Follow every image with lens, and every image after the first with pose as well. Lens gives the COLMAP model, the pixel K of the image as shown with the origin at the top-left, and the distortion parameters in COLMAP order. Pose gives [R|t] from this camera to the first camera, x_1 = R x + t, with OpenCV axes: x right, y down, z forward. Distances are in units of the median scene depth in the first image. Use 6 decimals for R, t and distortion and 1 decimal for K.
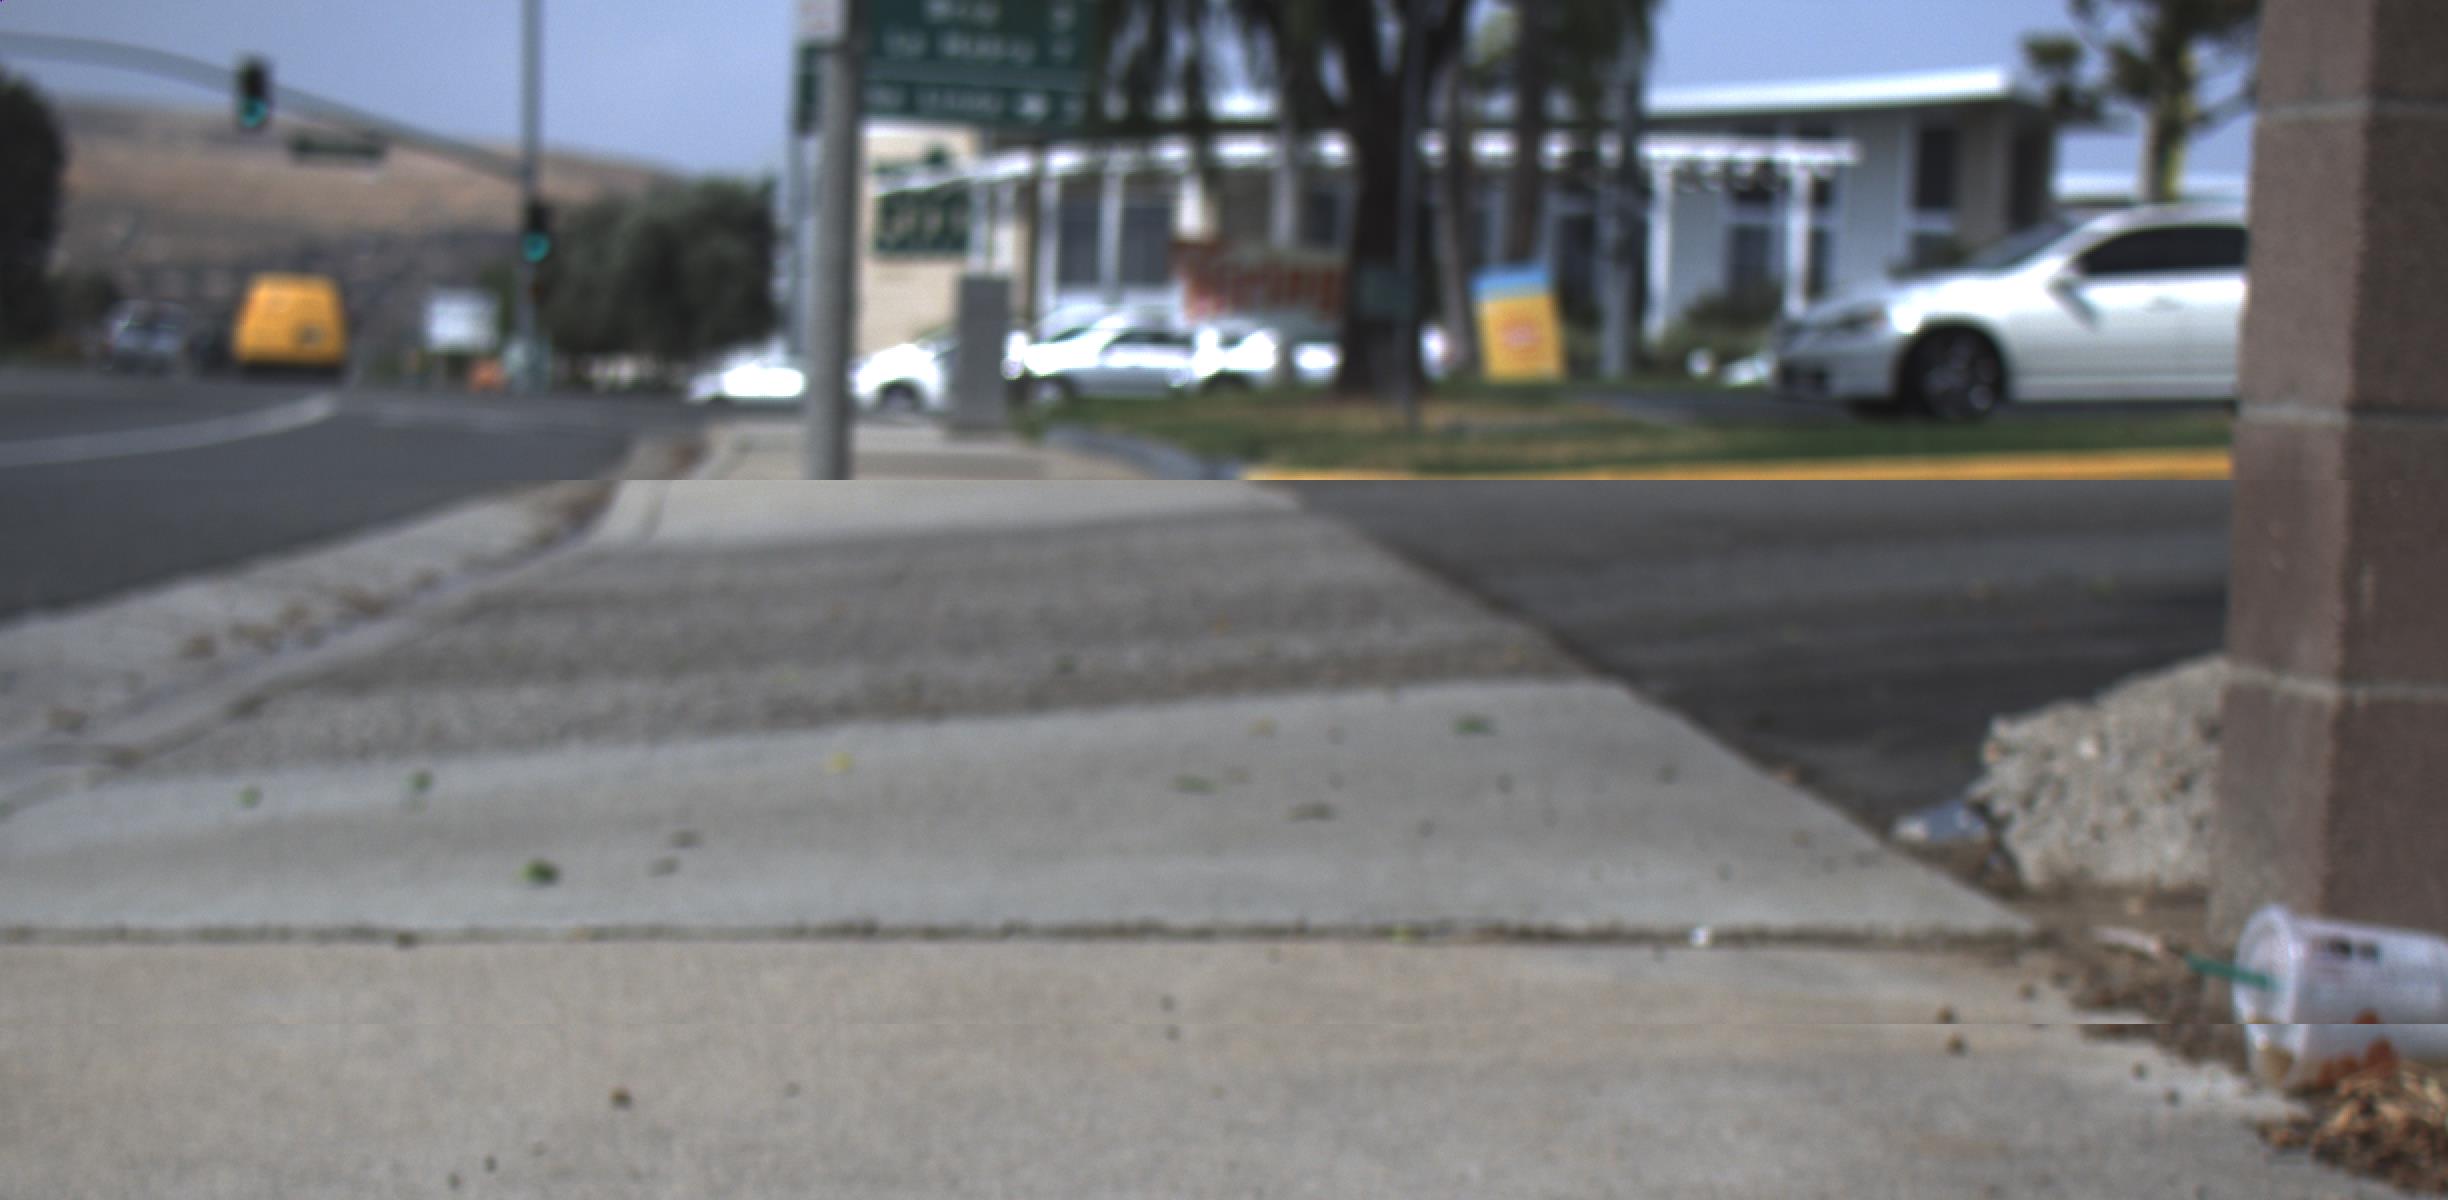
lens RADIAL K [[8200.0, 0, 1224.0], [0, 8200.0, 600.0], [0, 0, 1]] dist [-0.188646, -0.249465]
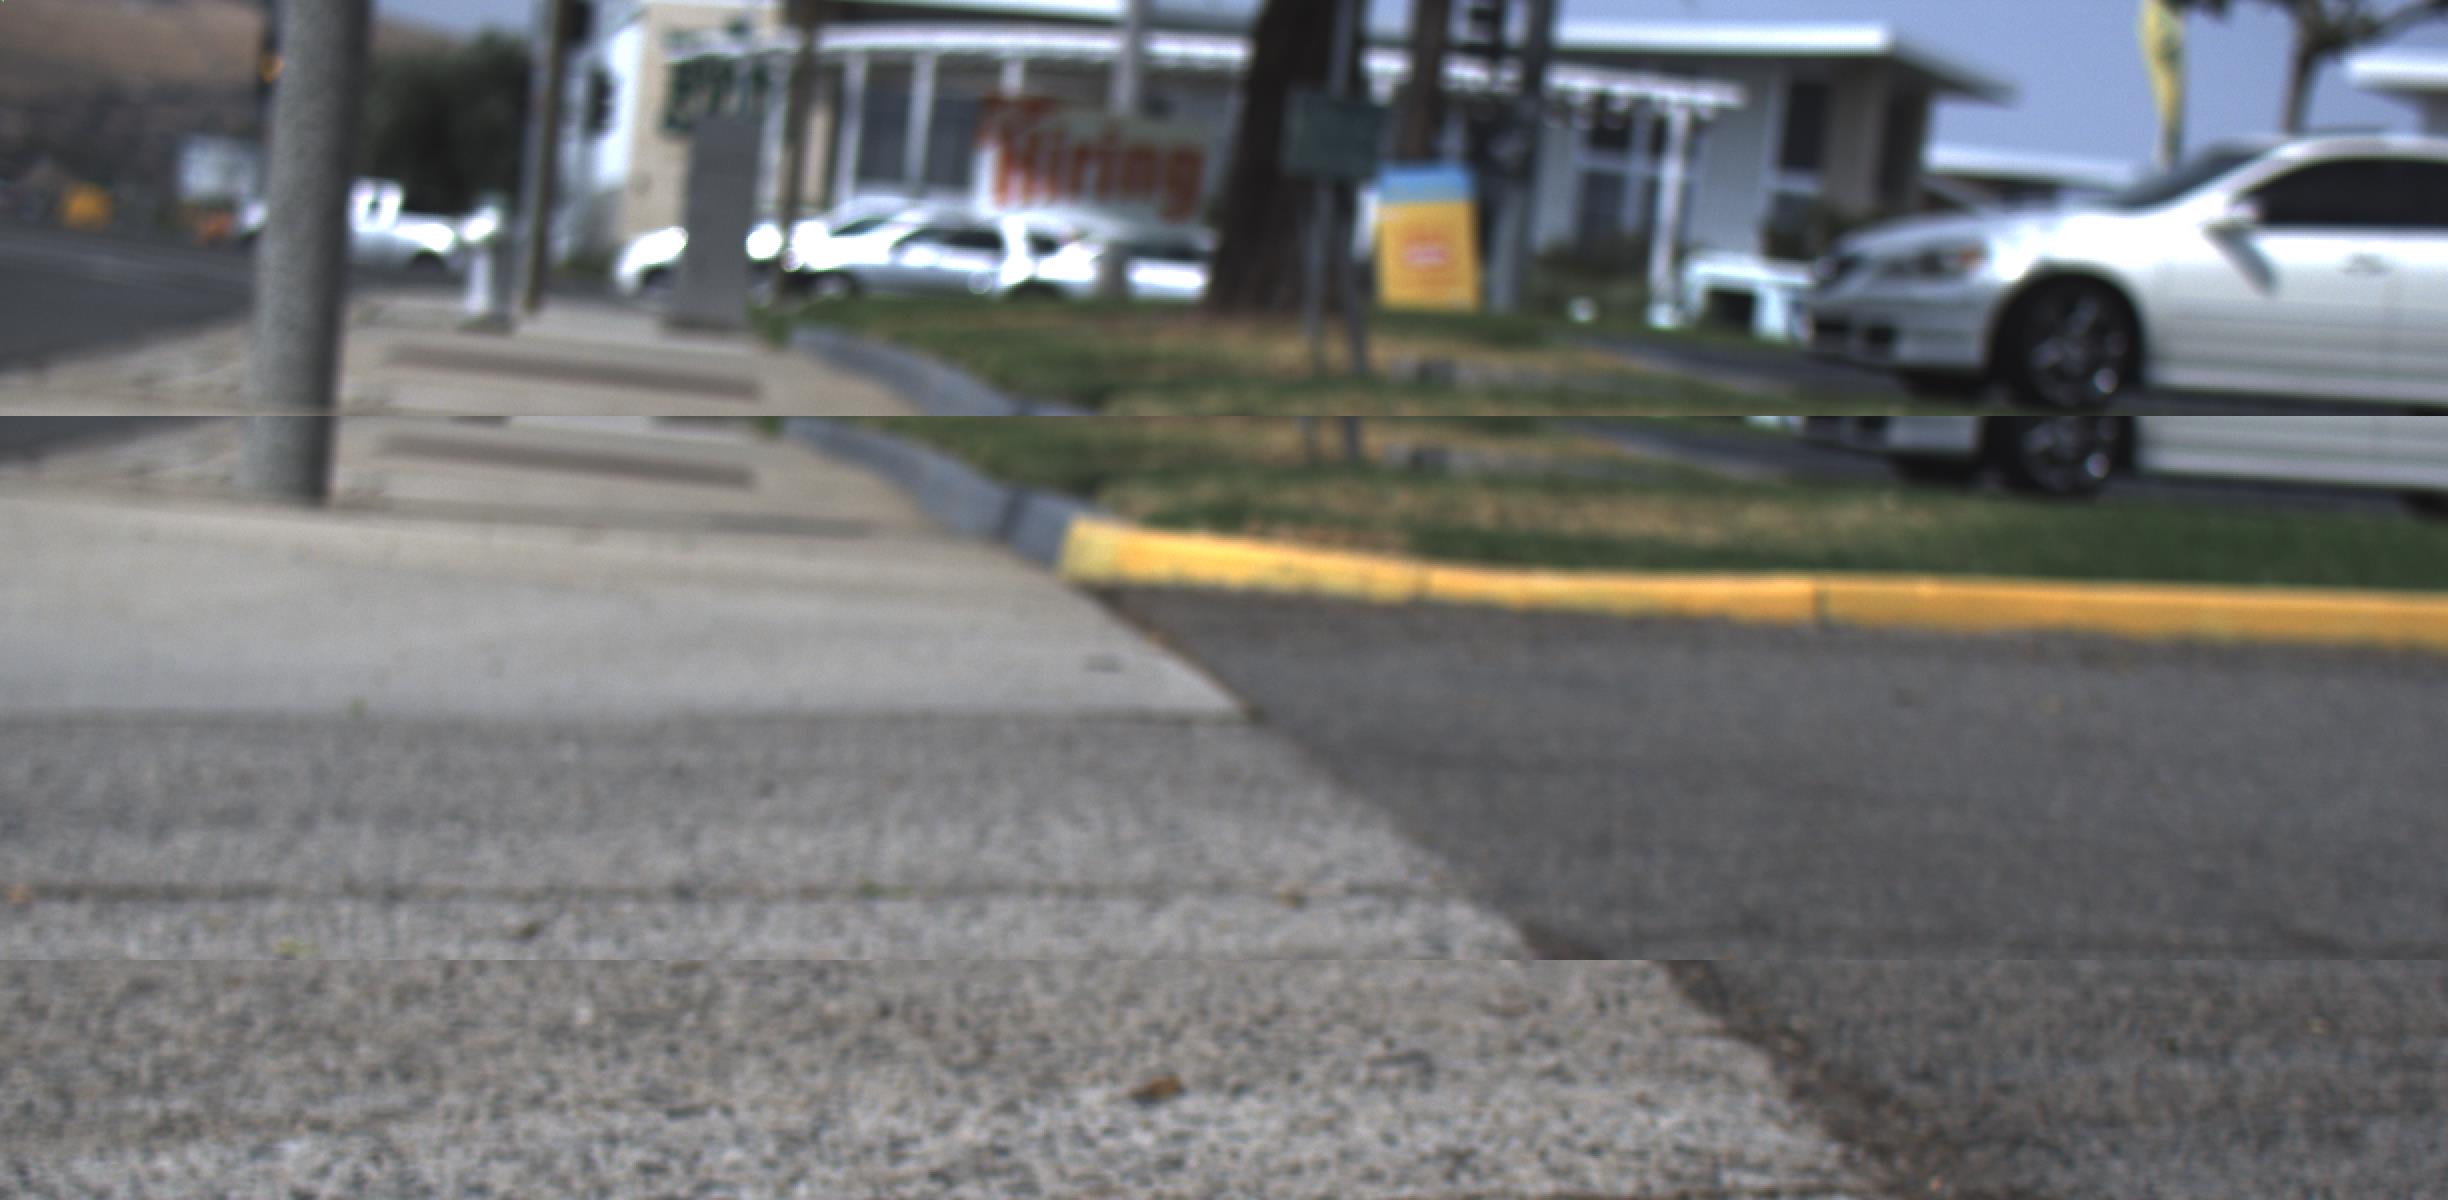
lens RADIAL K [[6794.8, 0, 1224.0], [0, 6794.8, 600.0], [0, 0, 1]] dist [-0.091274, -0.369194]
pose [[0.996978, 0.071974, 0.029243, 0.000651], [-0.072406, 0.997277, 0.013984, -0.006149], [-0.028157, -0.016059, 0.999474, 0.299138]]
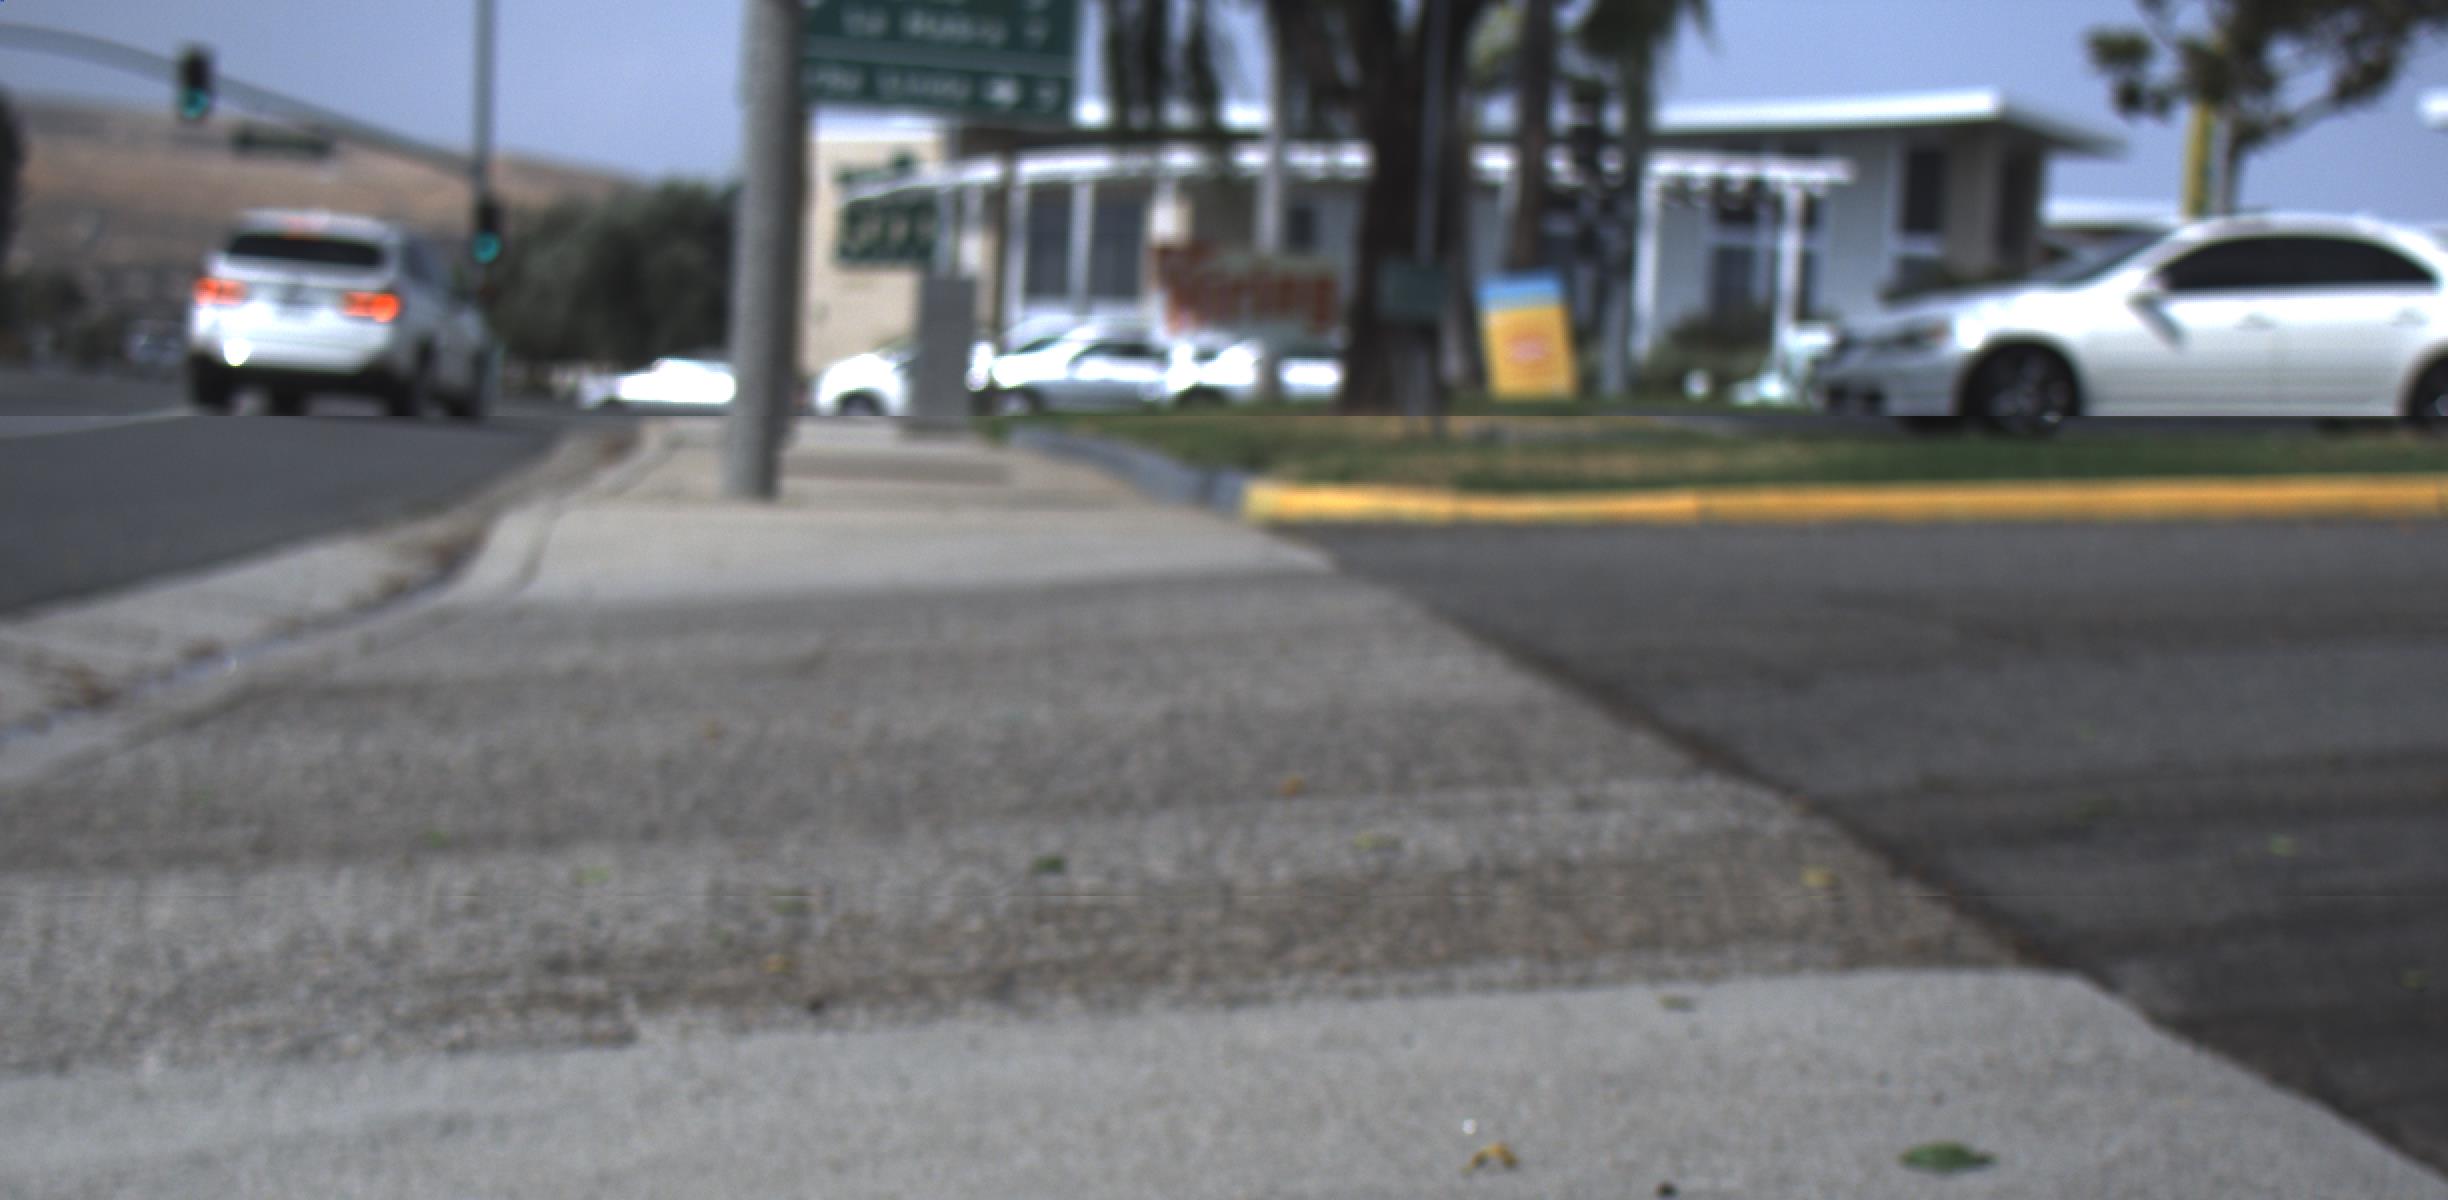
lens RADIAL K [[8200.0, 0, 1224.0], [0, 8200.0, 600.0], [0, 0, 1]] dist [-0.188646, -0.249465]
pose [[0.999880, 0.014754, 0.004663, -0.001787], [-0.014744, 0.999889, -0.002194, -0.001482], [-0.004695, 0.002125, 0.999987, 0.072507]]
